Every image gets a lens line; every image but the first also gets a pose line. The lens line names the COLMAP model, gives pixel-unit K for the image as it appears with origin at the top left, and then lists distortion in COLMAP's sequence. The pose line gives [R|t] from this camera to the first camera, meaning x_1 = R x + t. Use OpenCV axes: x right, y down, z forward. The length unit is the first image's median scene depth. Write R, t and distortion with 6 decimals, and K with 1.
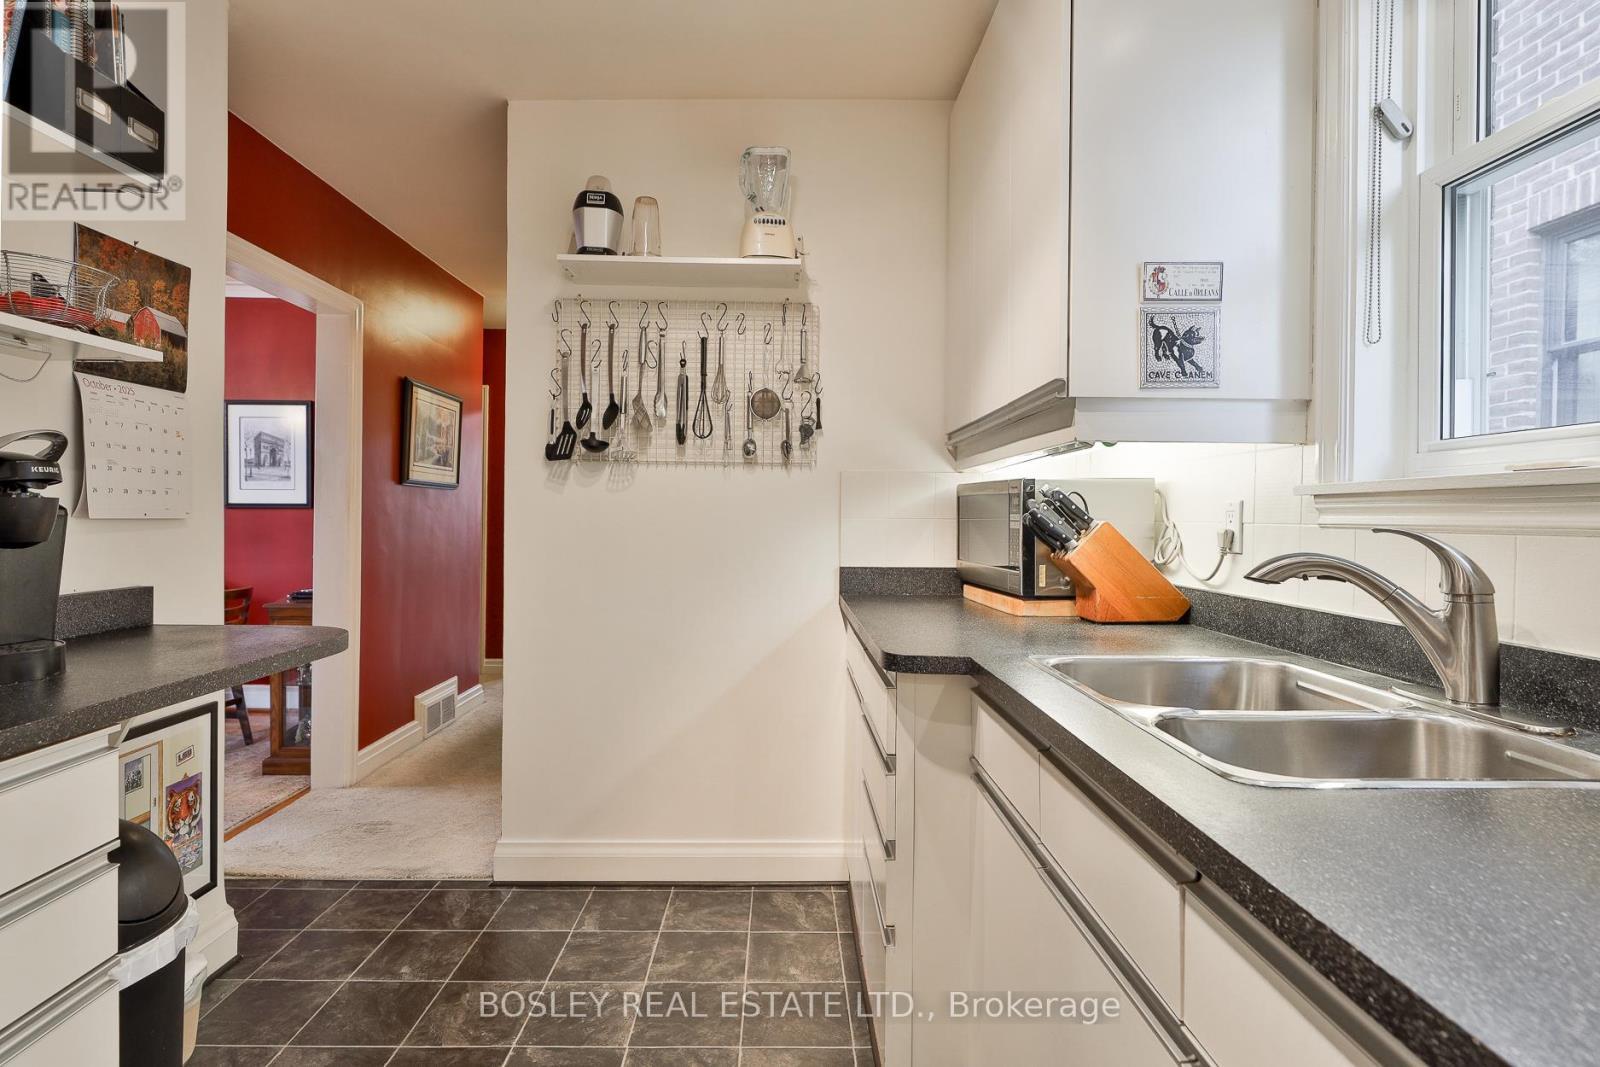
lens RADIAL K [[808.8, 0, 793.3], [0, 808.8, 525.2], [0, 0, 1]] dist [-0.000223, -0.000340]
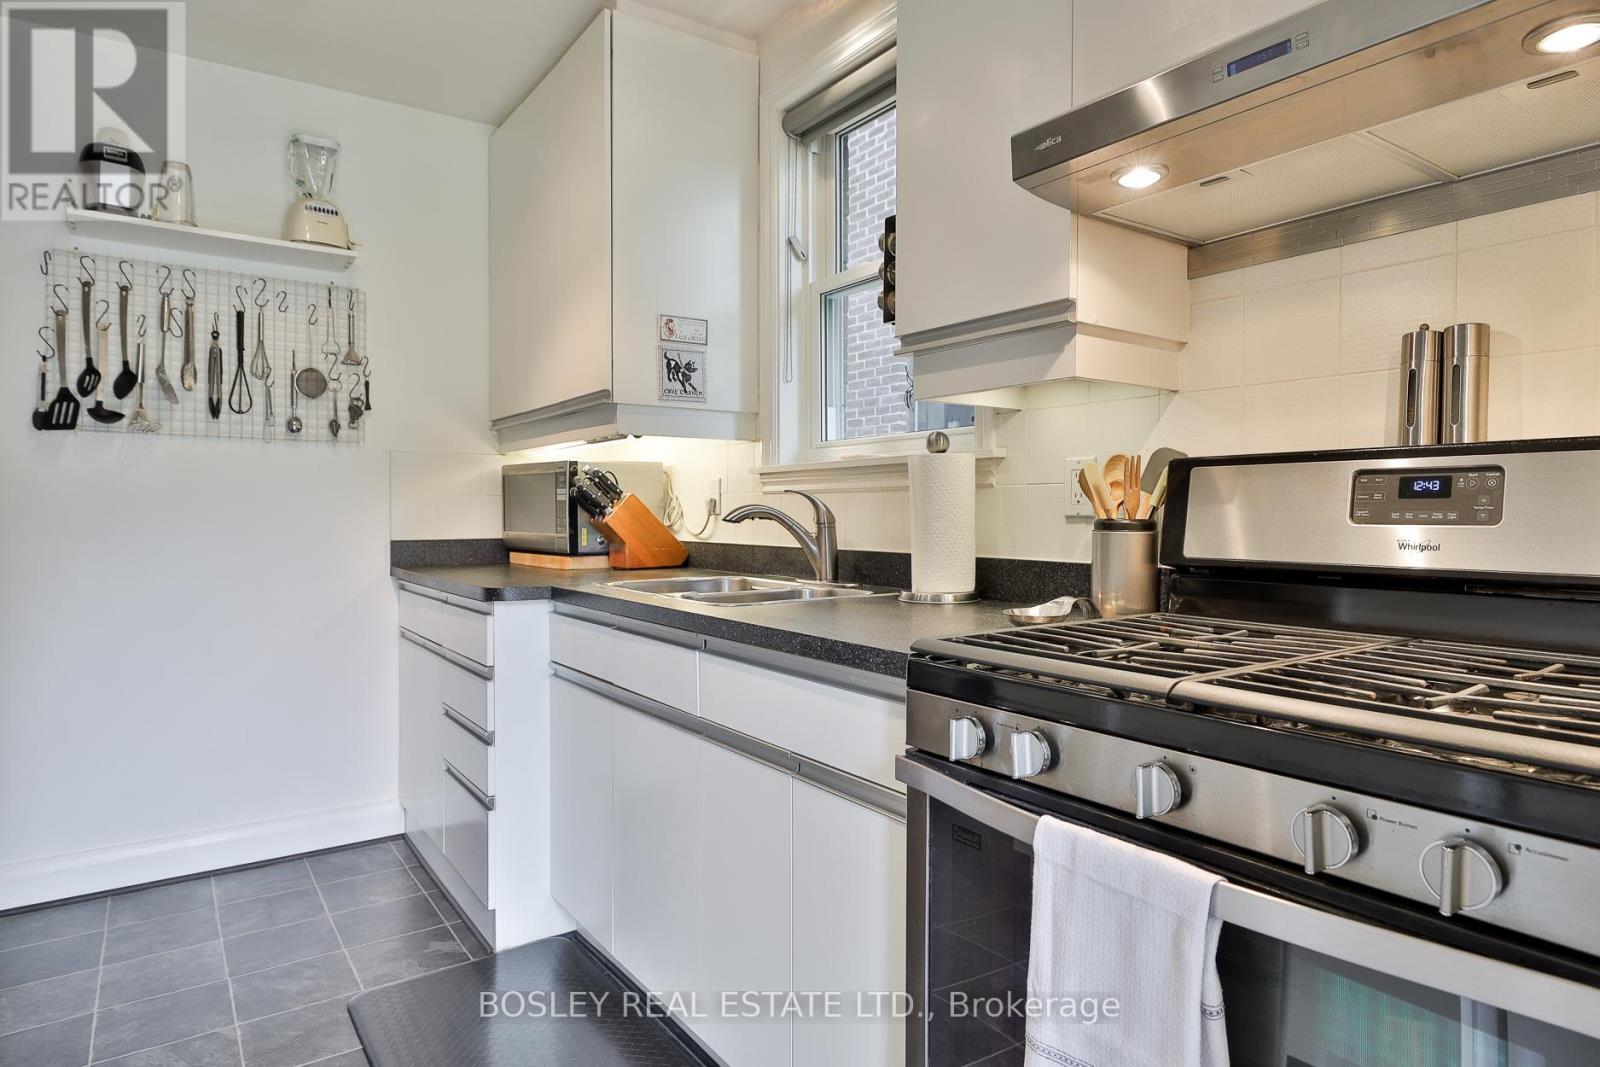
lens RADIAL K [[927.5, 0, 776.7], [0, 927.5, 531.9], [0, 0, 1]] dist [0.001723, 0.000748]
pose [[0.842695, -0.019265, 0.538047, -0.211666], [0.012203, 0.999786, 0.016685, 0.031896], [-0.538253, -0.007494, 0.842750, -0.376818]]
